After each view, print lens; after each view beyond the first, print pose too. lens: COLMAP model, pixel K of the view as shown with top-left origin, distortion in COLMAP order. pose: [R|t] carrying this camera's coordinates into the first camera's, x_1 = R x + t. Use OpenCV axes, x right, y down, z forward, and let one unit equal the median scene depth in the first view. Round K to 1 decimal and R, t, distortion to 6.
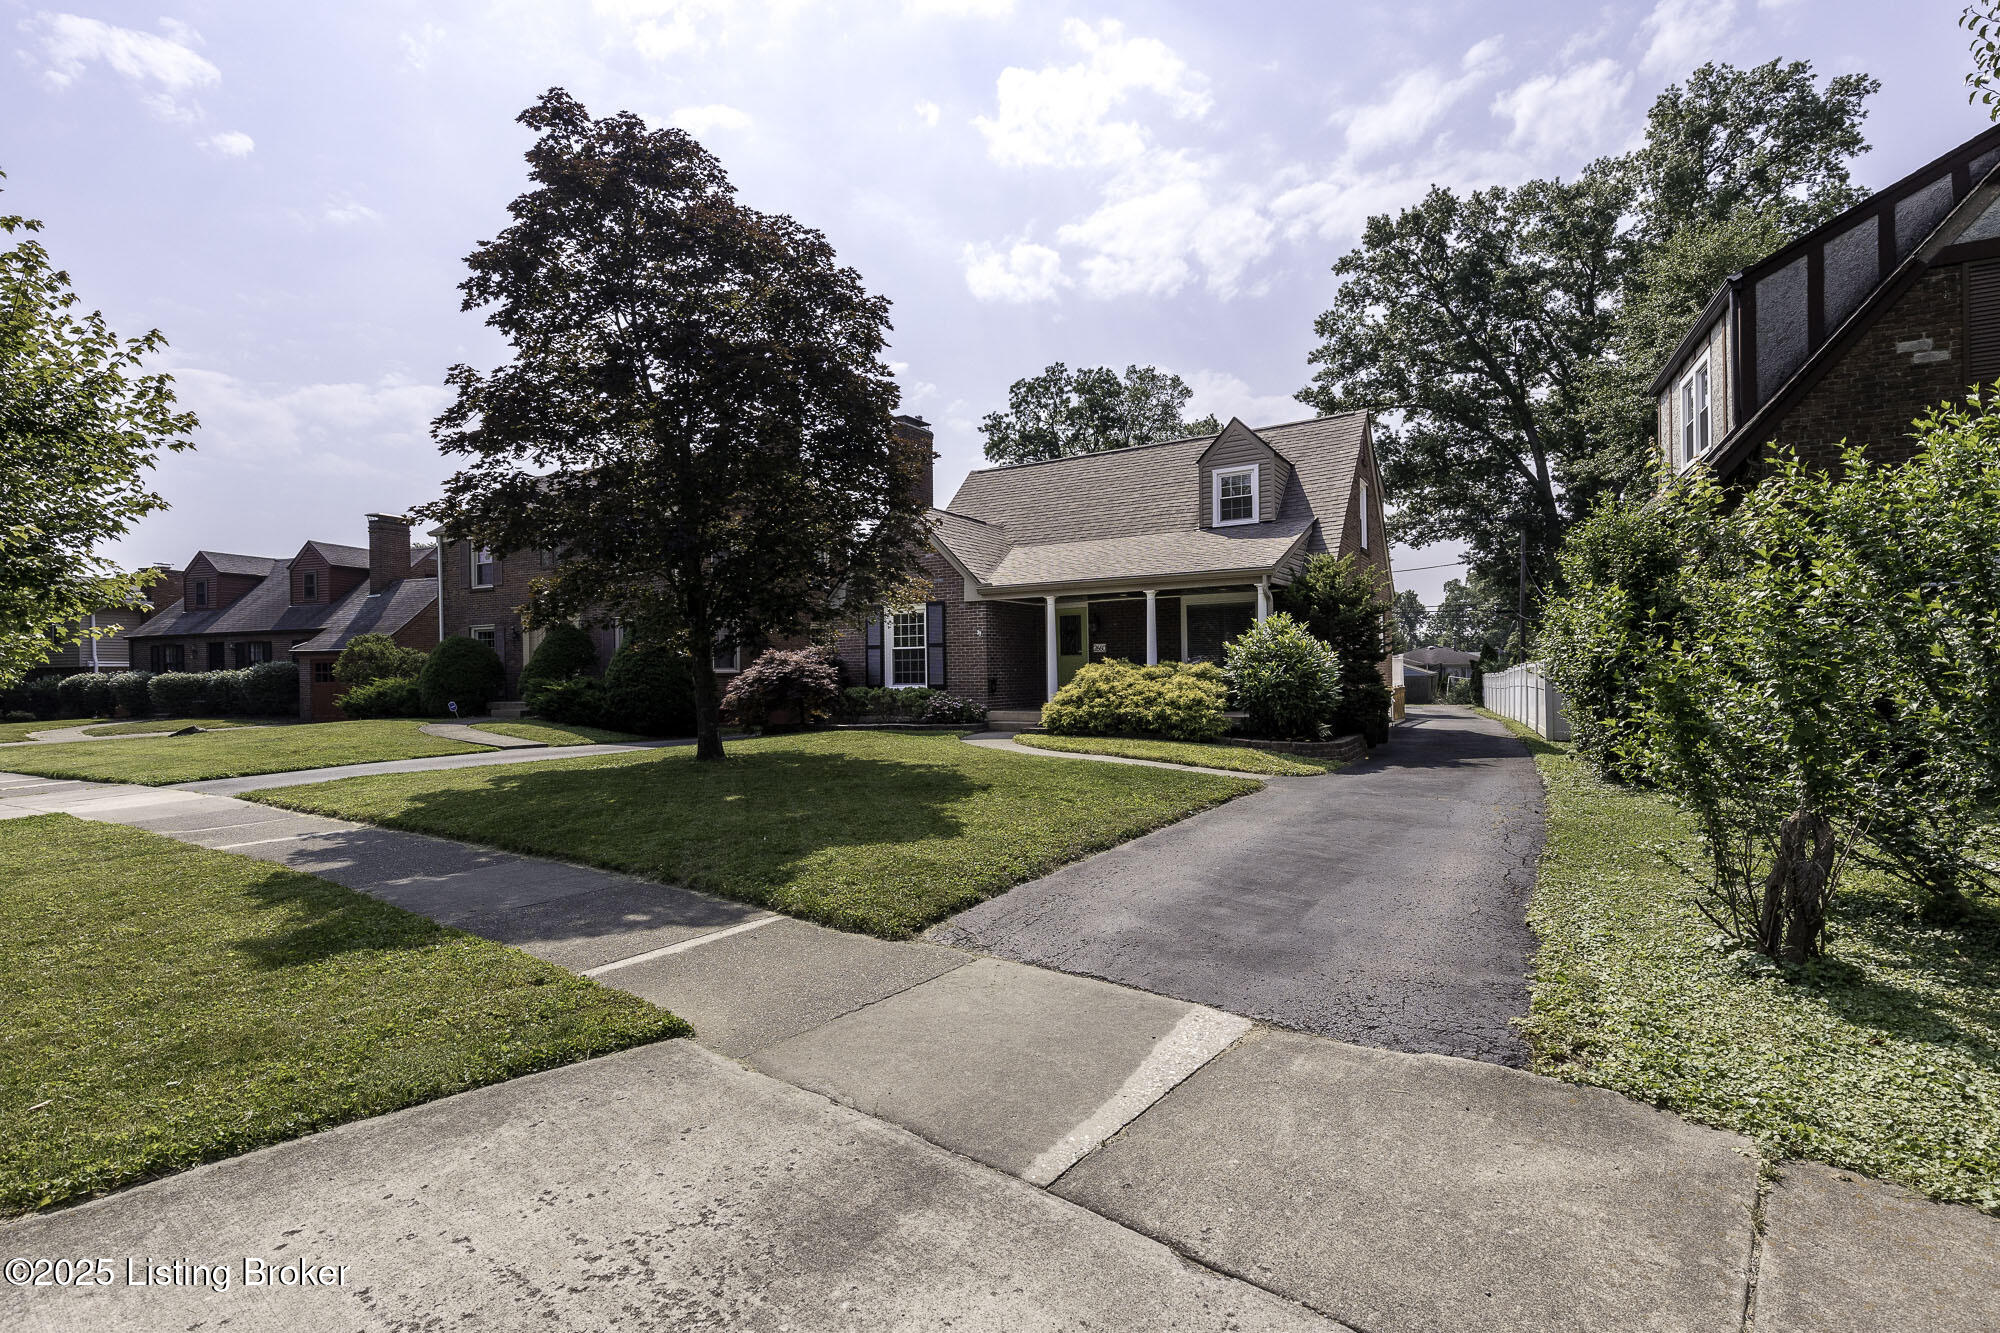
lens RADIAL K [[944.6, 0, 1000.0], [0, 944.6, 666.5], [0, 0, 1]] dist [0.004341, 0.001200]
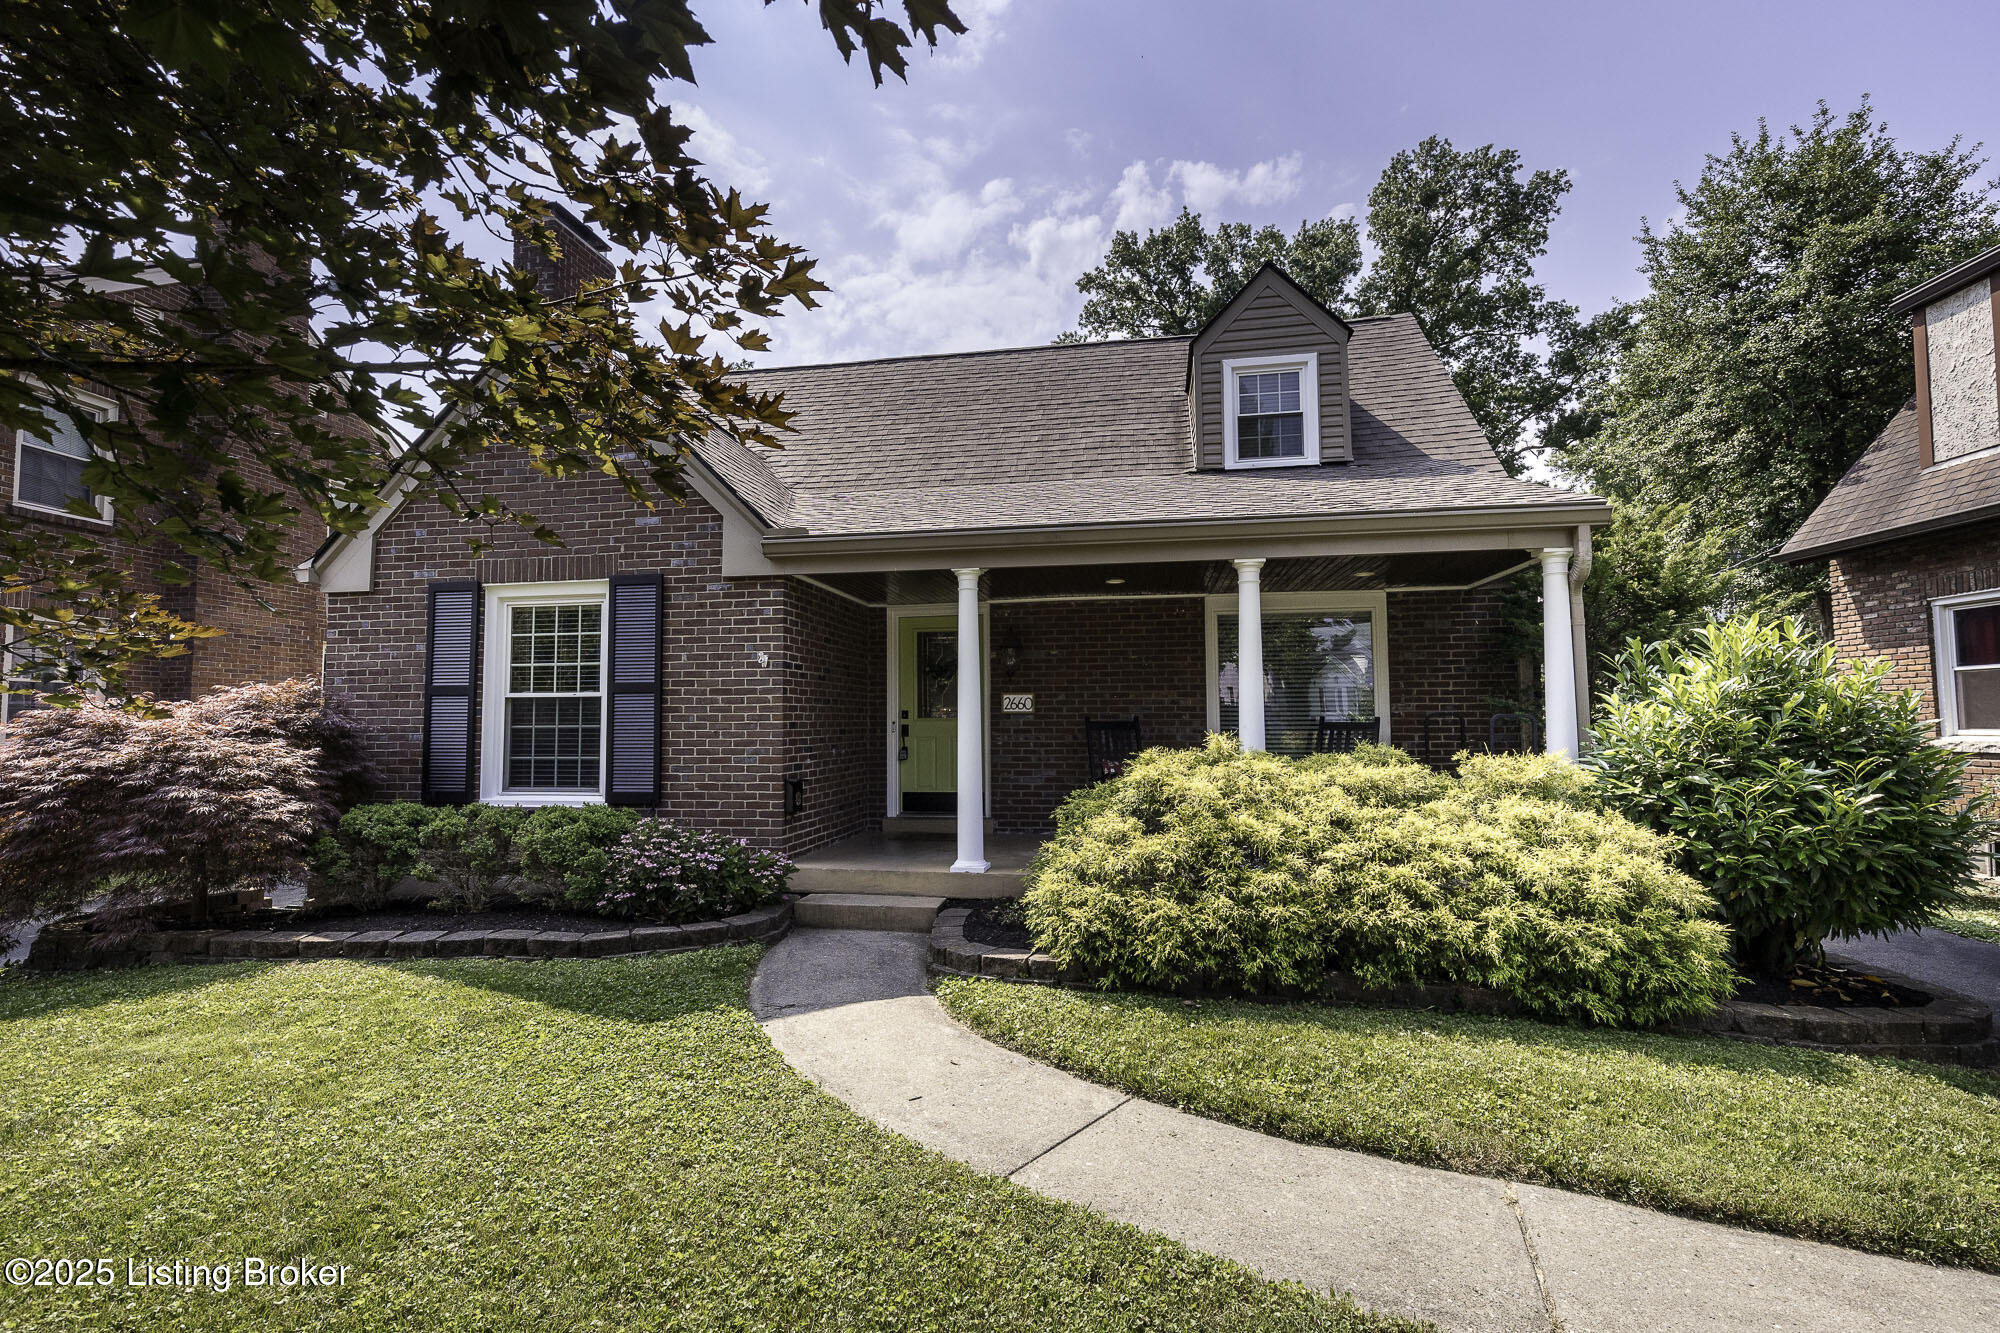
lens RADIAL K [[928.5, 0, 1005.0], [0, 928.5, 660.4], [0, 0, 1]] dist [0.006835, -0.000076]
pose [[0.928747, 0.032735, 0.369266, -0.032274], [-0.009069, 0.997802, -0.065643, -0.005107], [-0.370603, 0.057617, 0.927002, 0.282385]]
